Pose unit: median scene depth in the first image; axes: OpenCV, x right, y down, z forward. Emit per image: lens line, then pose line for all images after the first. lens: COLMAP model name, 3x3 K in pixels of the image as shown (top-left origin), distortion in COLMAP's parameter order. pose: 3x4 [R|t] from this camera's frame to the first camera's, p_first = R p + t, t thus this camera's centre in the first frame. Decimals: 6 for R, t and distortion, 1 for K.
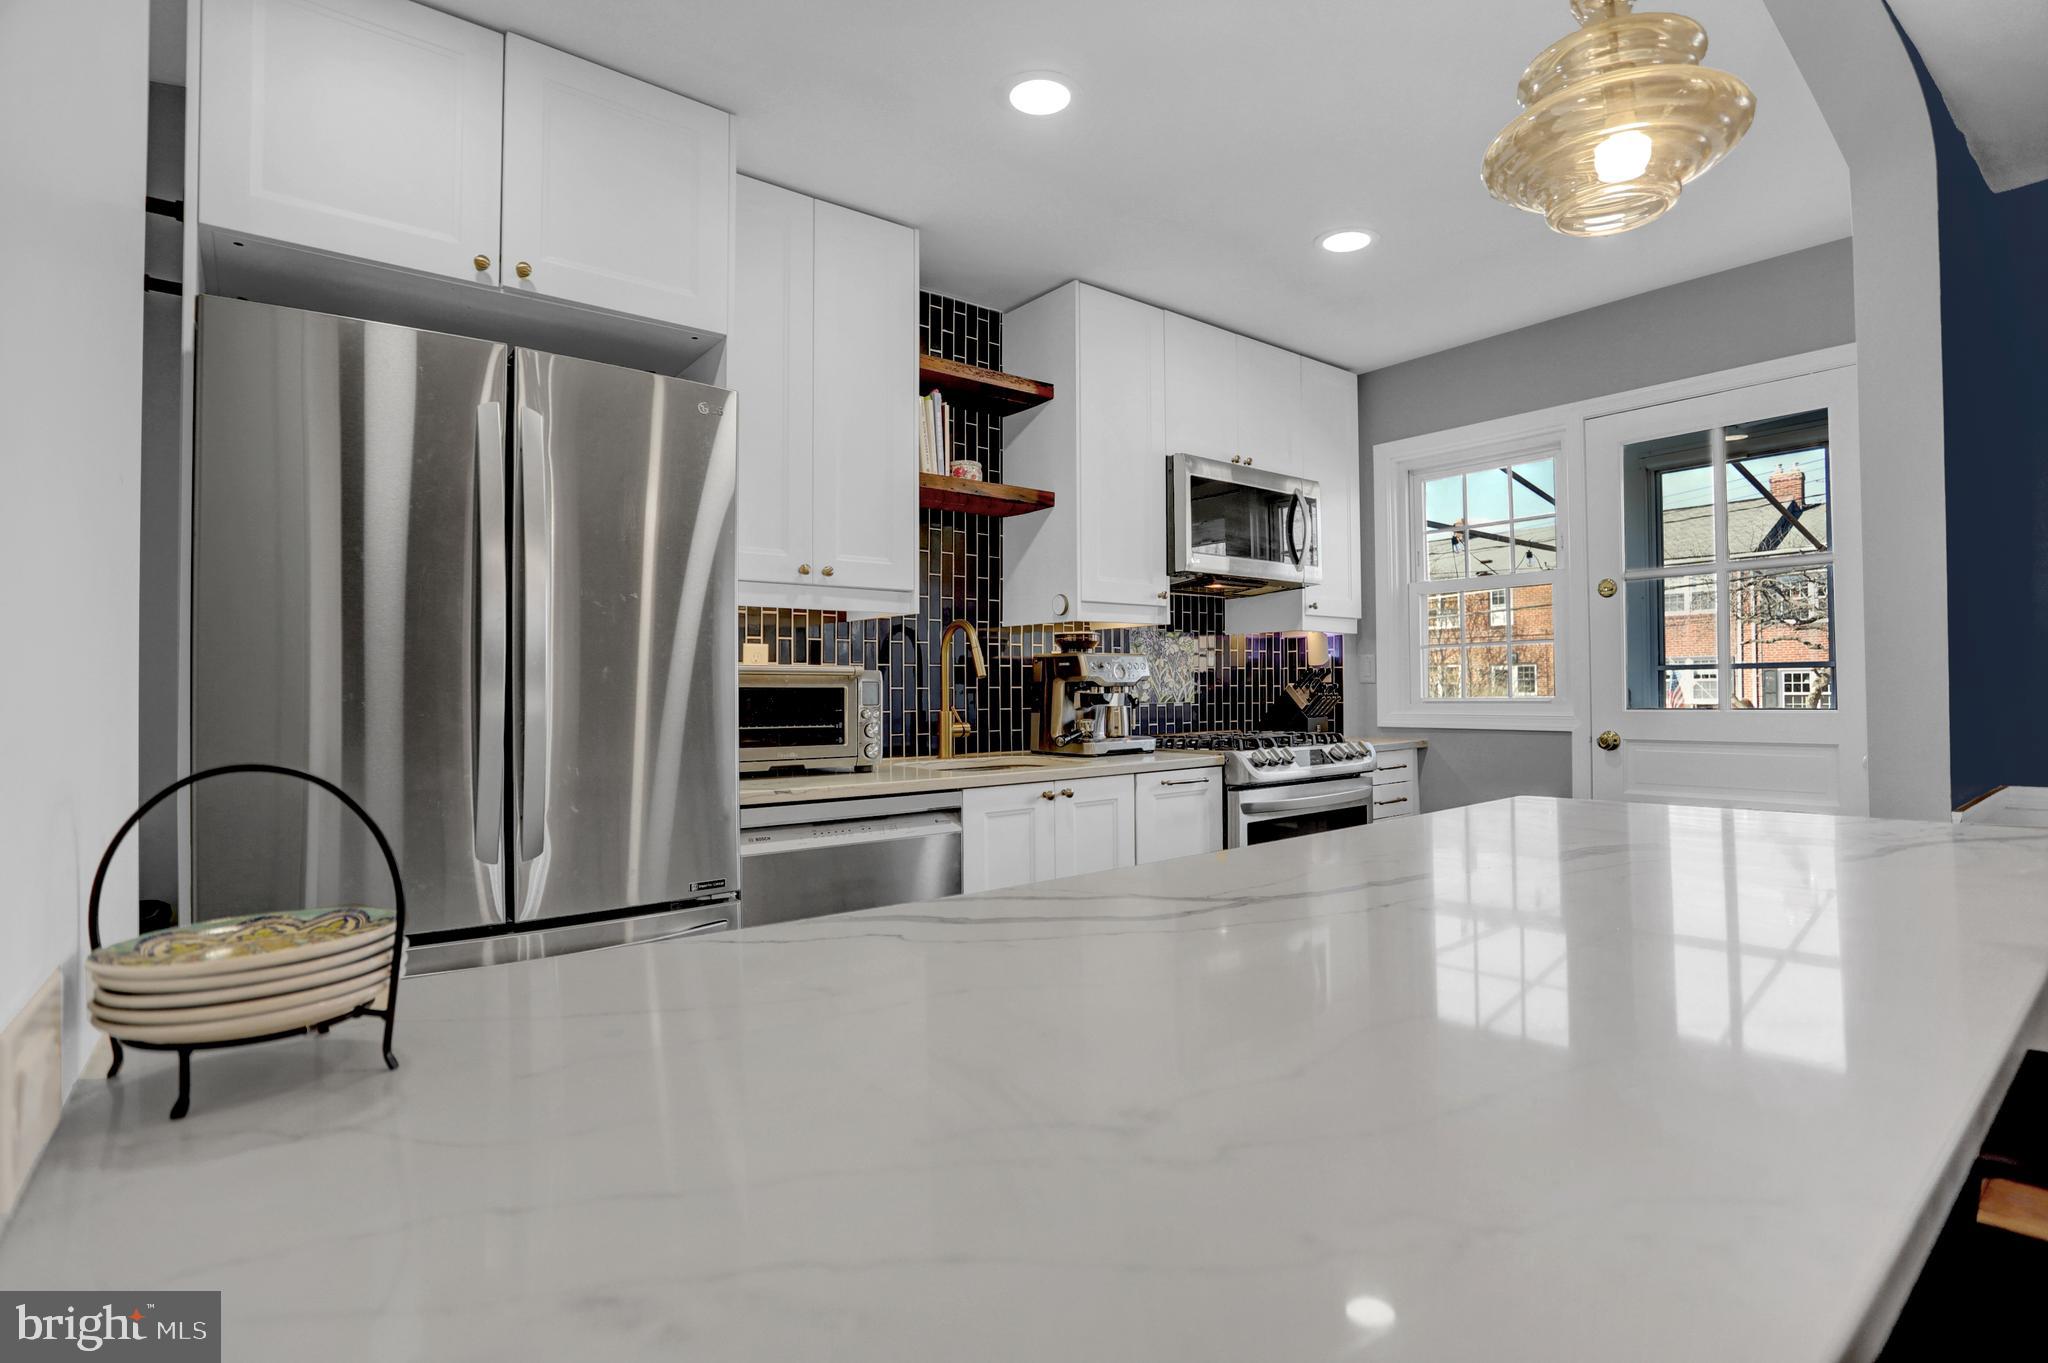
lens RADIAL K [[1026.6, 0, 1022.6], [0, 1026.6, 660.0], [0, 0, 1]] dist [-0.001490, -0.000124]
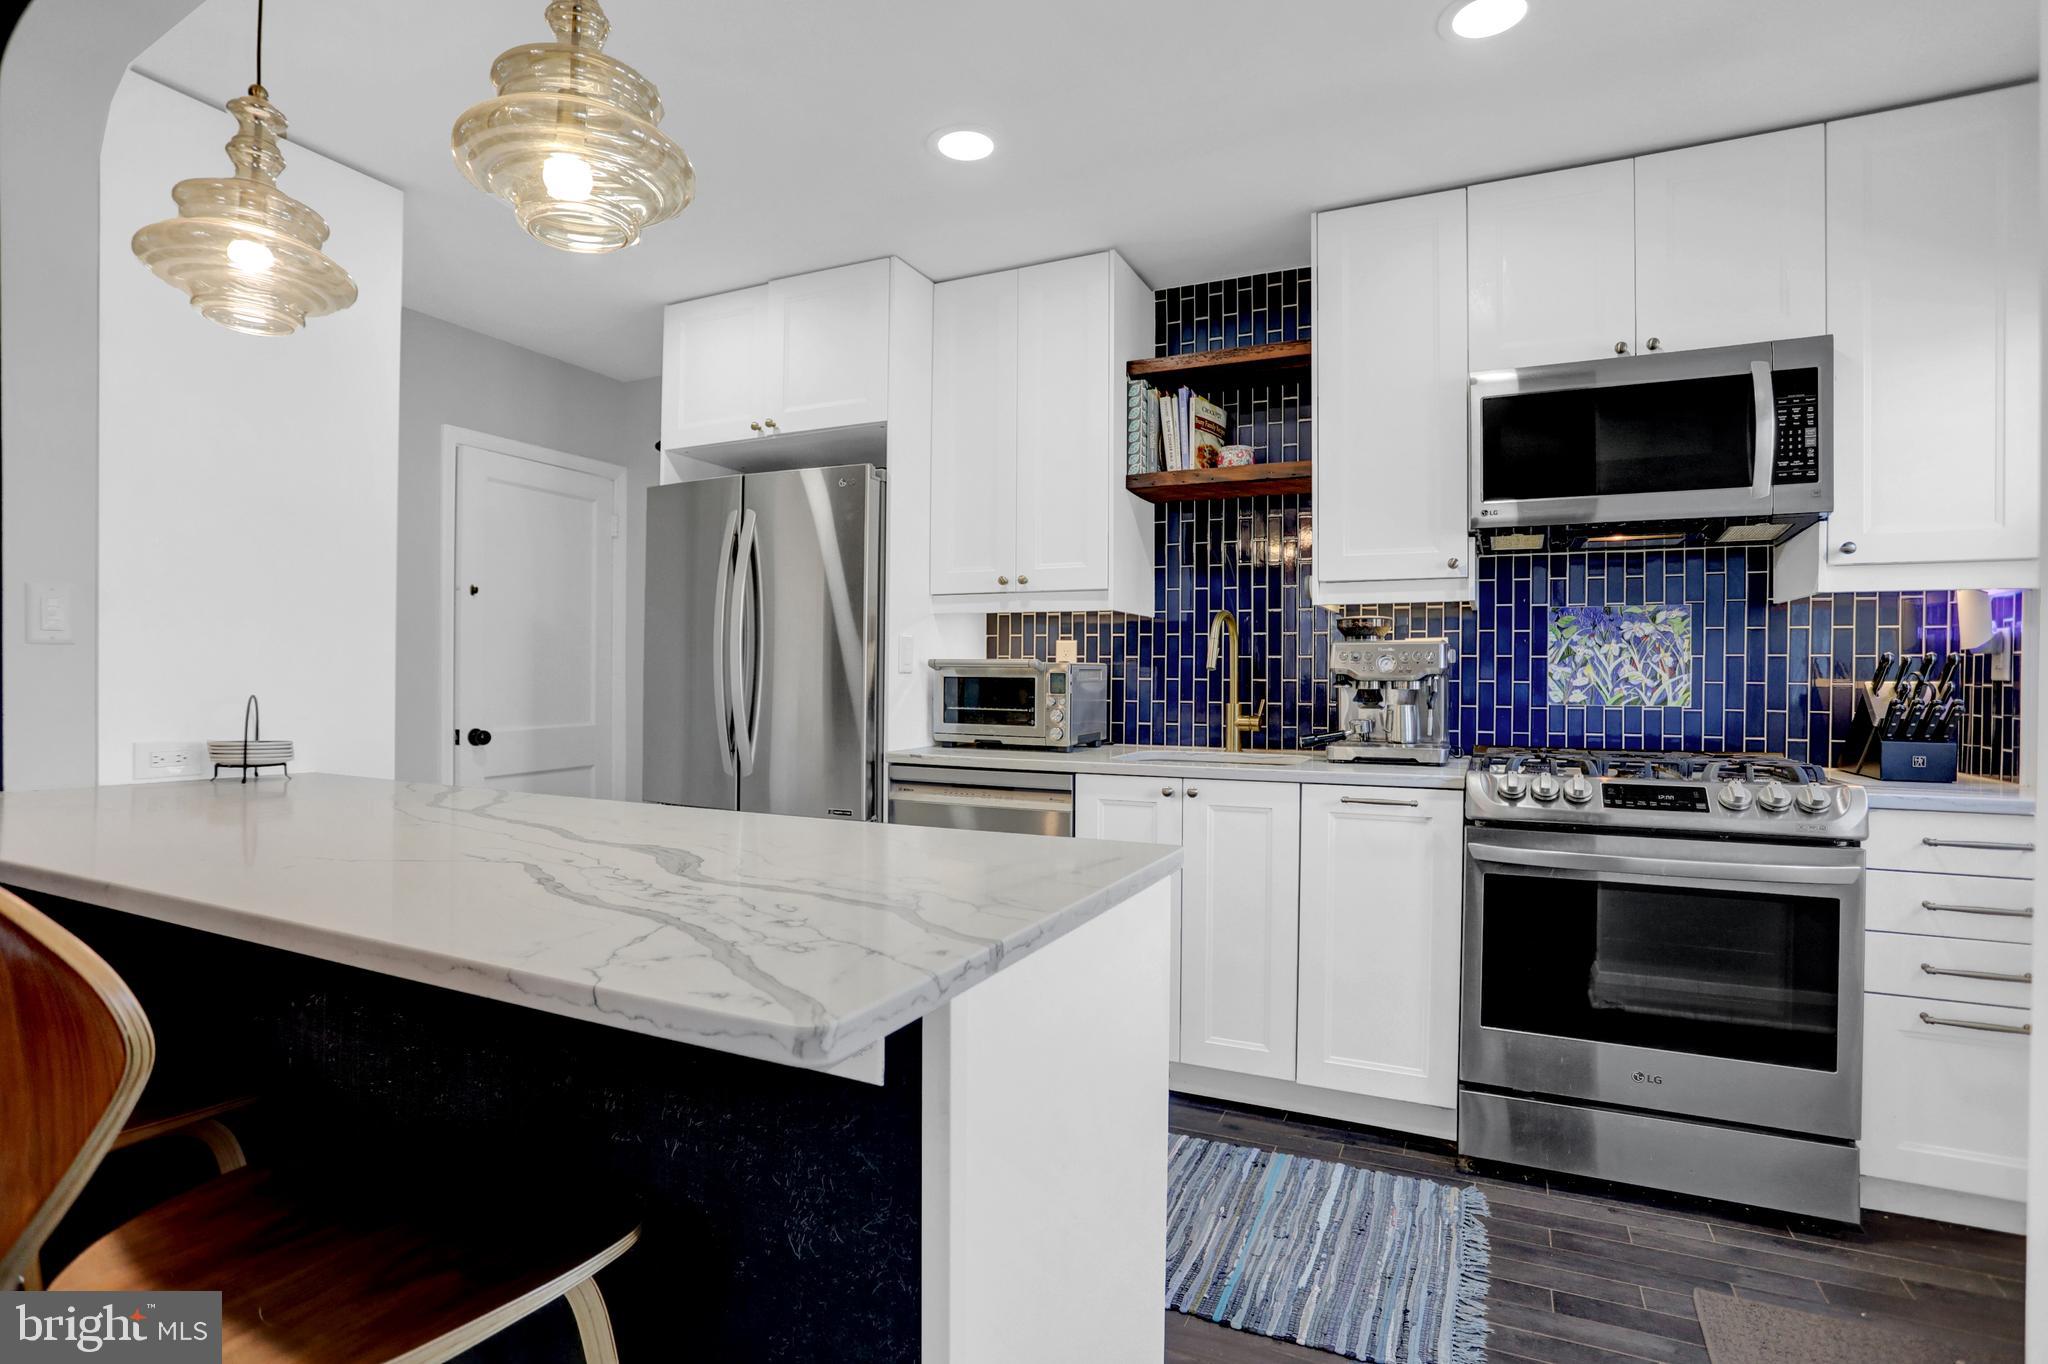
lens RADIAL K [[989.7, 0, 1024.0], [0, 989.7, 682.0], [0, 0, 1]] dist [-0.069787, 0.026516]
pose [[0.435879, 0.015140, -0.899878, 0.744825], [0.016307, 0.999562, 0.024715, 0.003104], [0.899857, -0.025447, 0.435441, 0.443869]]
